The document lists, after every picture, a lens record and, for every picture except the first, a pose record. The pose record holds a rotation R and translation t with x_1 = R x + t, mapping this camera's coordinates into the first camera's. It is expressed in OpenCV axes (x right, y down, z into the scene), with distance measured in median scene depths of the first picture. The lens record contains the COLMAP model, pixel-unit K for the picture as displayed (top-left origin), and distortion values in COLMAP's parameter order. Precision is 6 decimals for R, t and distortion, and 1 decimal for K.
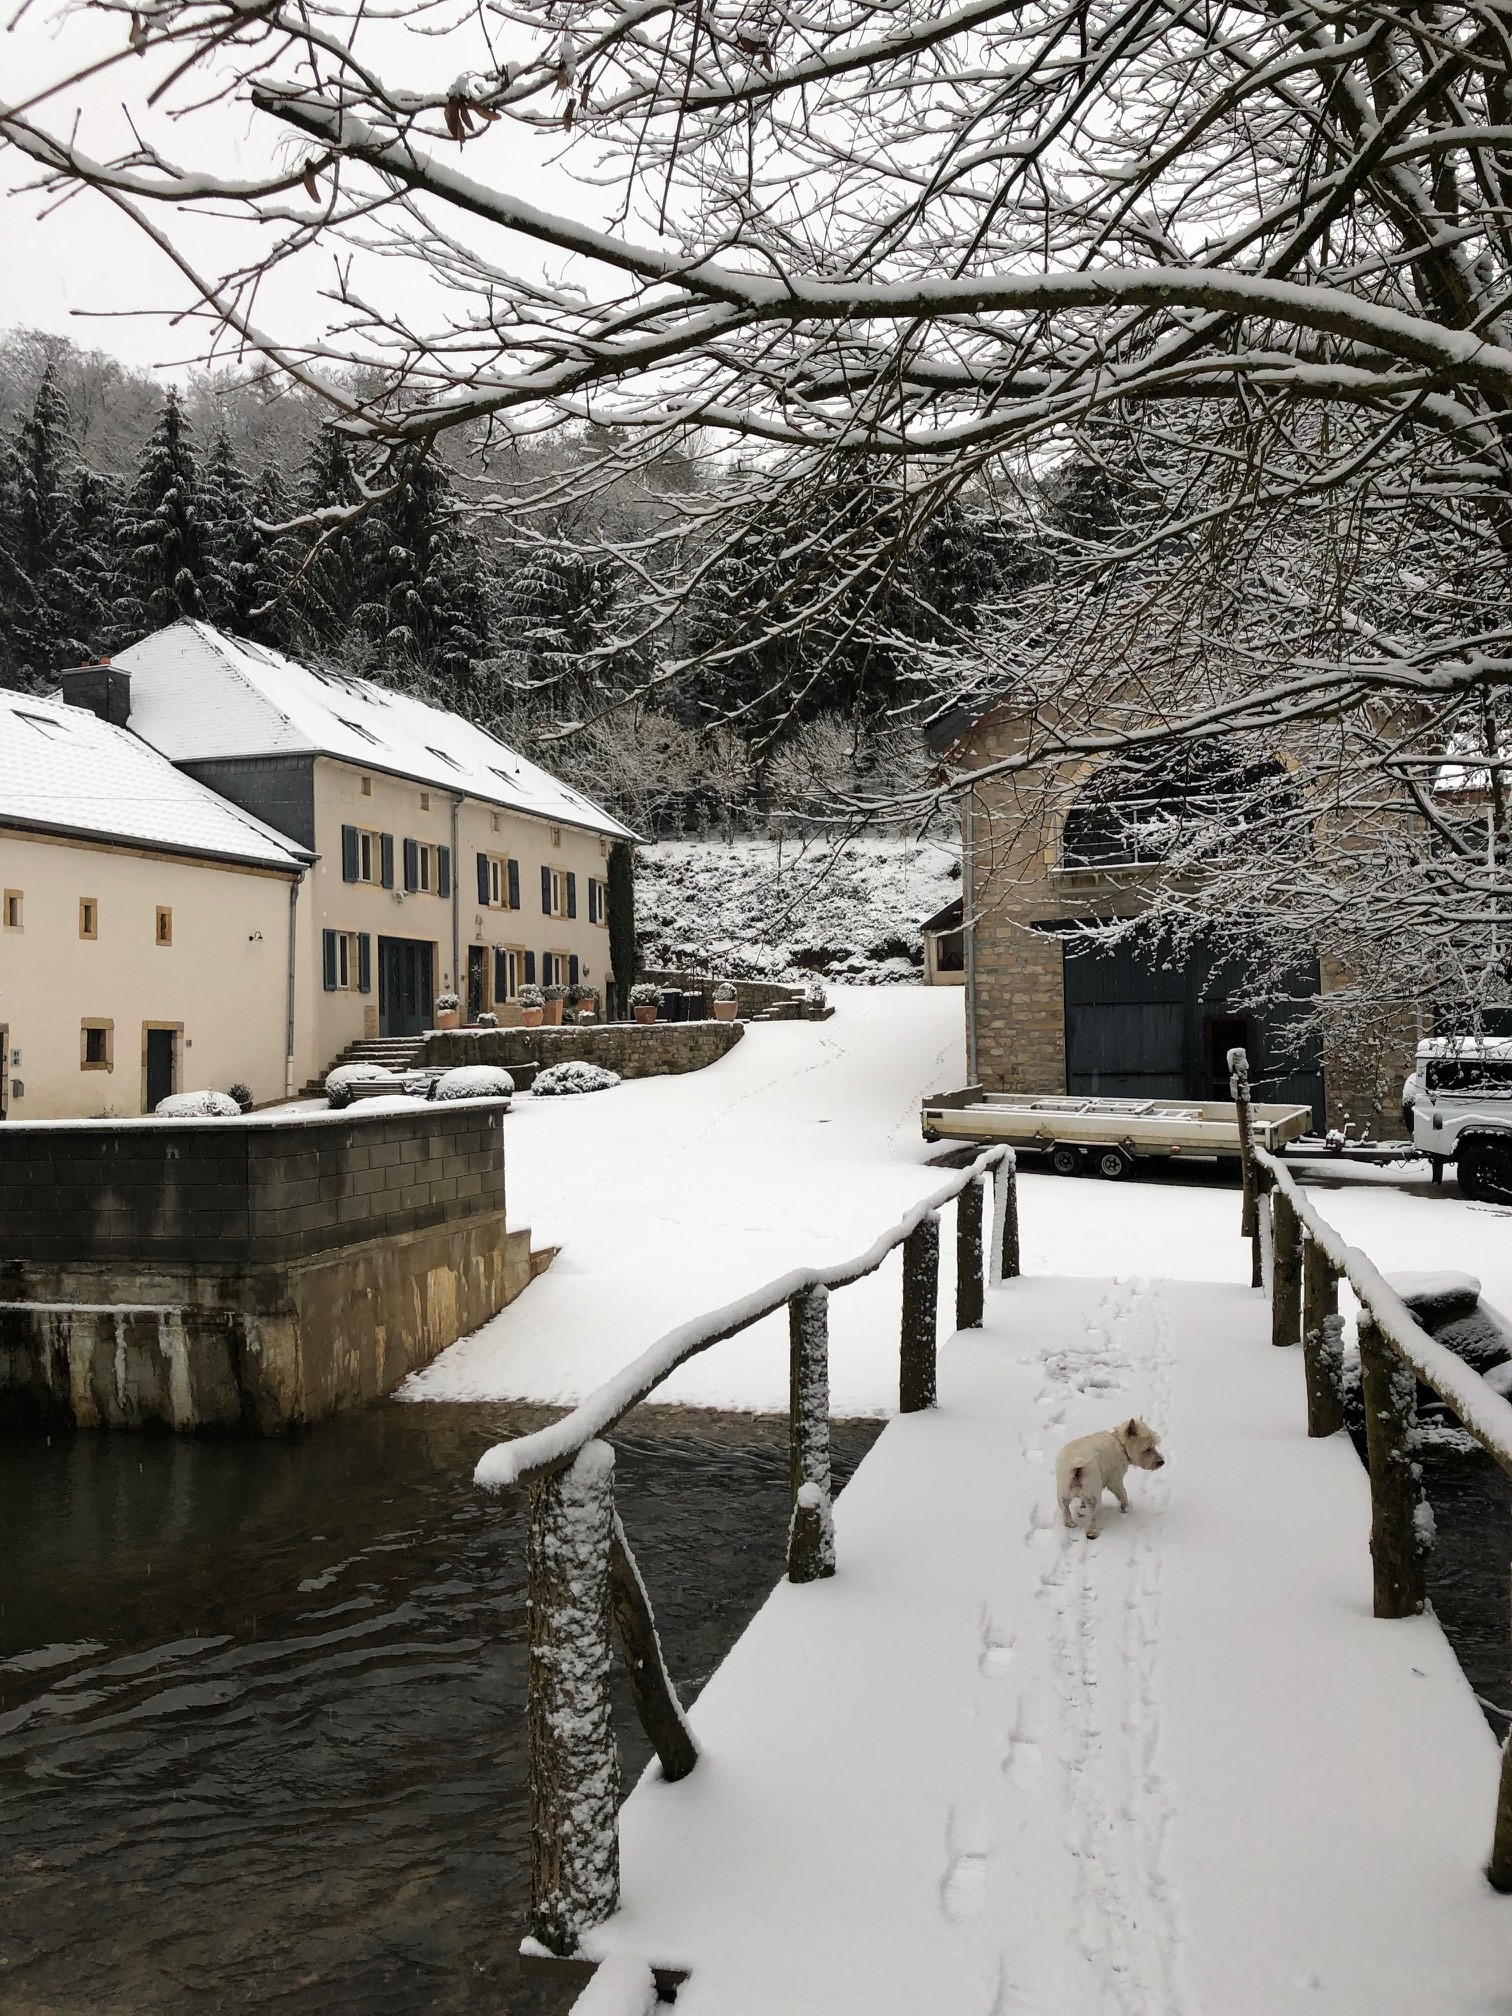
lens RADIAL K [[1643.8, 0, 757.3], [0, 1643.8, 1007.2], [0, 0, 1]] dist [-0.003448, -0.001752]
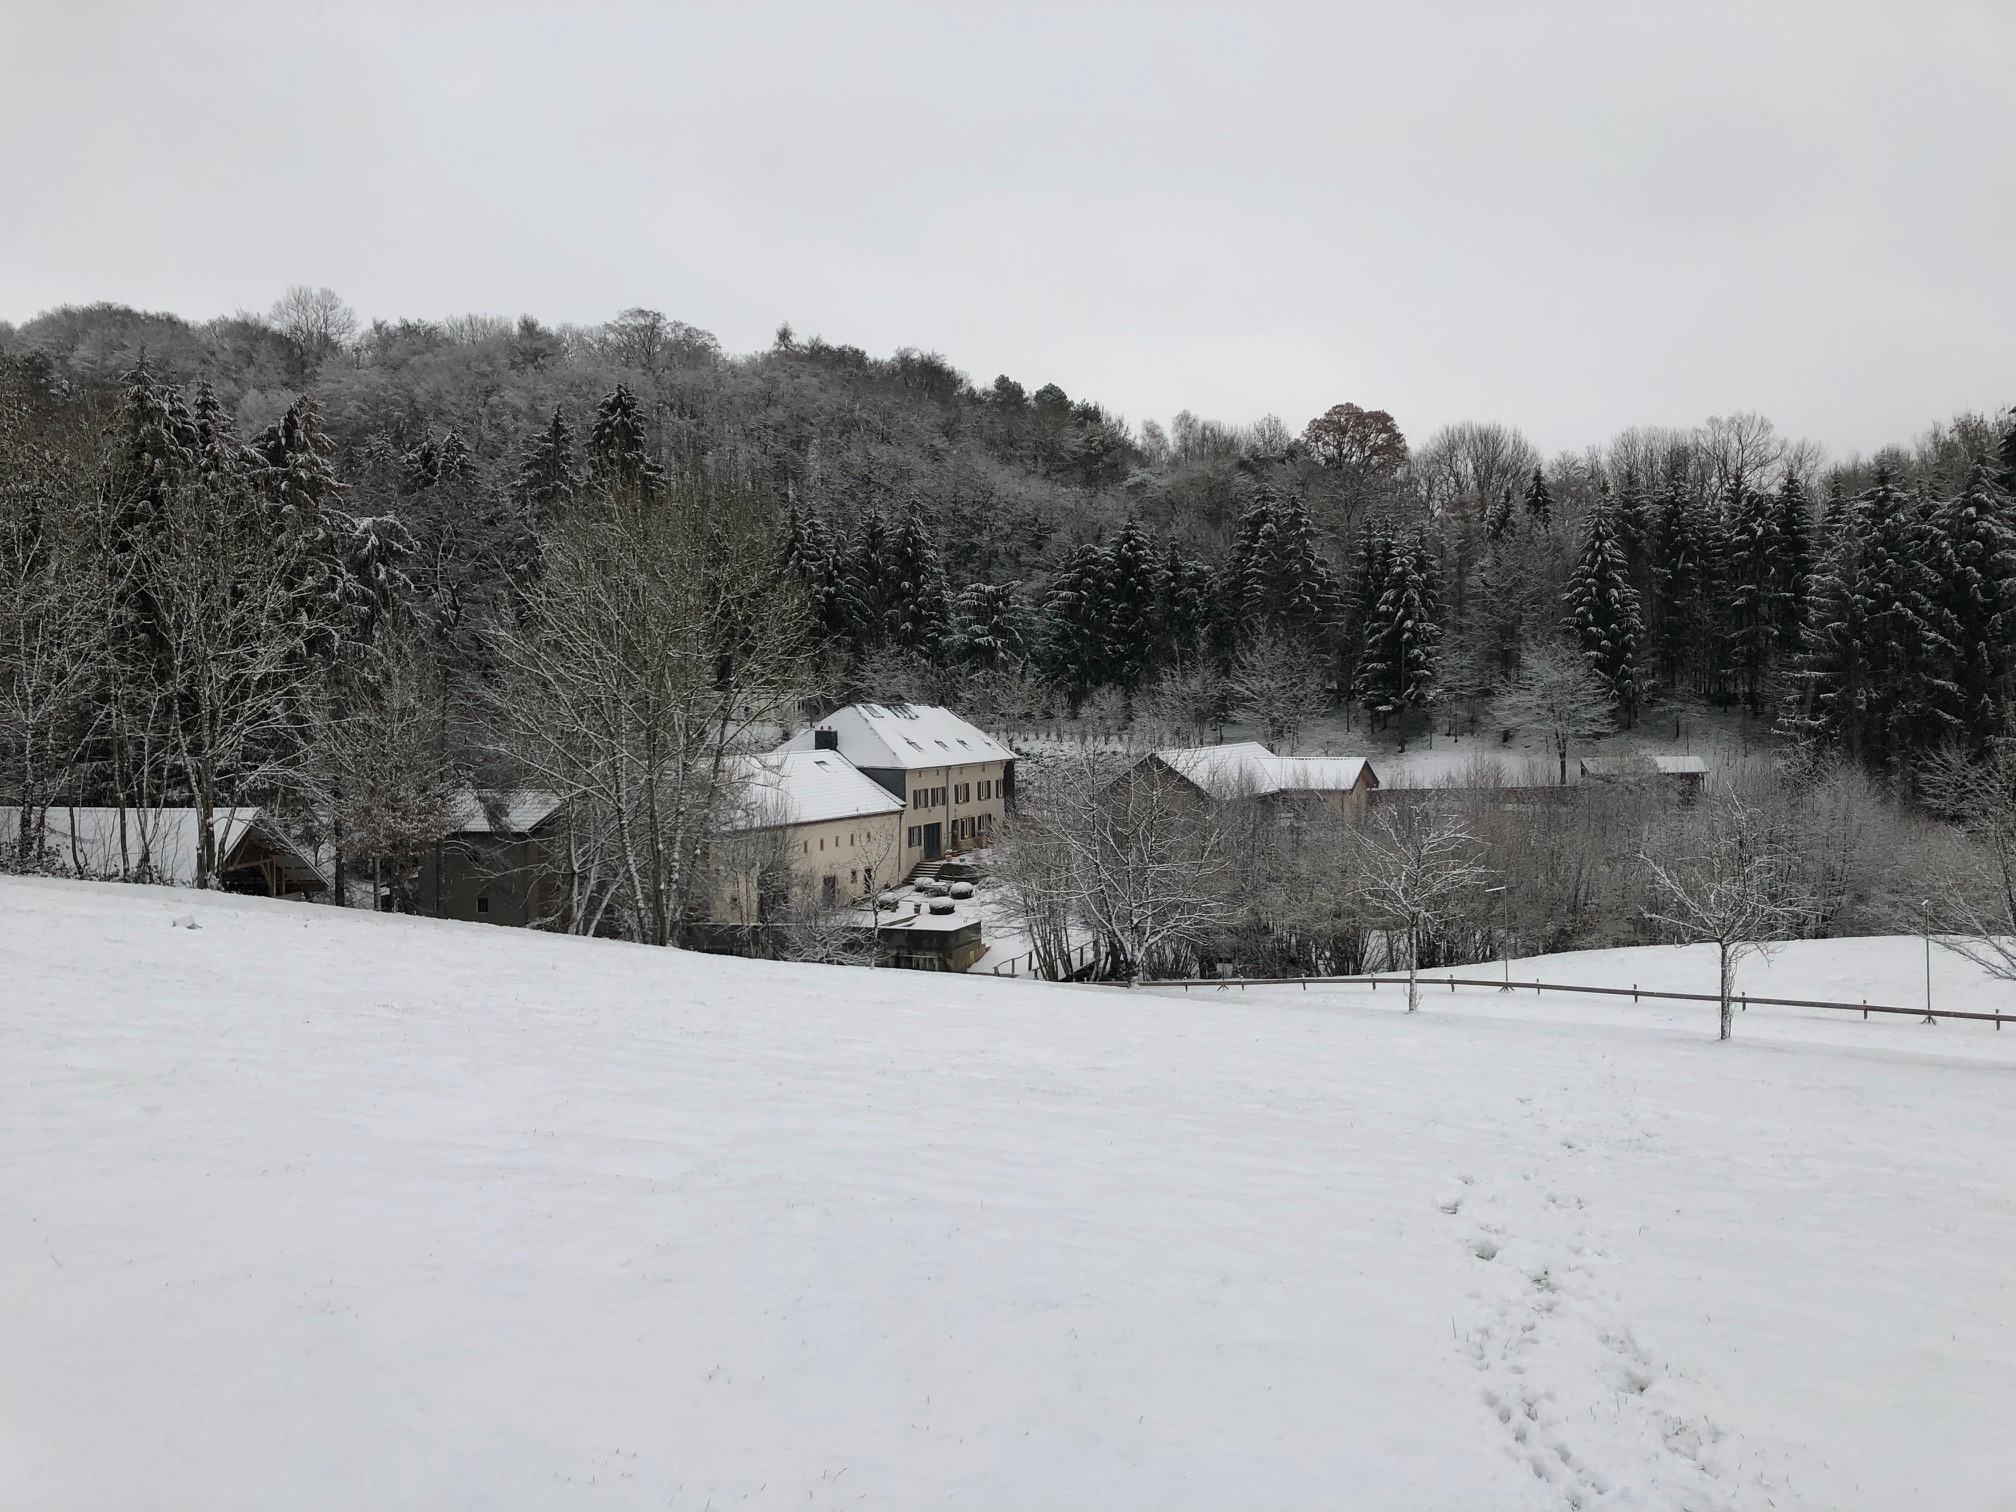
lens RADIAL K [[1643.8, 0, 1006.3], [0, 1643.8, 755.5], [0, 0, 1]] dist [-0.003448, -0.001752]
pose [[0.995603, 0.018257, -0.091879, 0.168501], [-0.011964, 0.997574, 0.068581, -0.346244], [0.092908, -0.067180, 0.993406, -1.755683]]
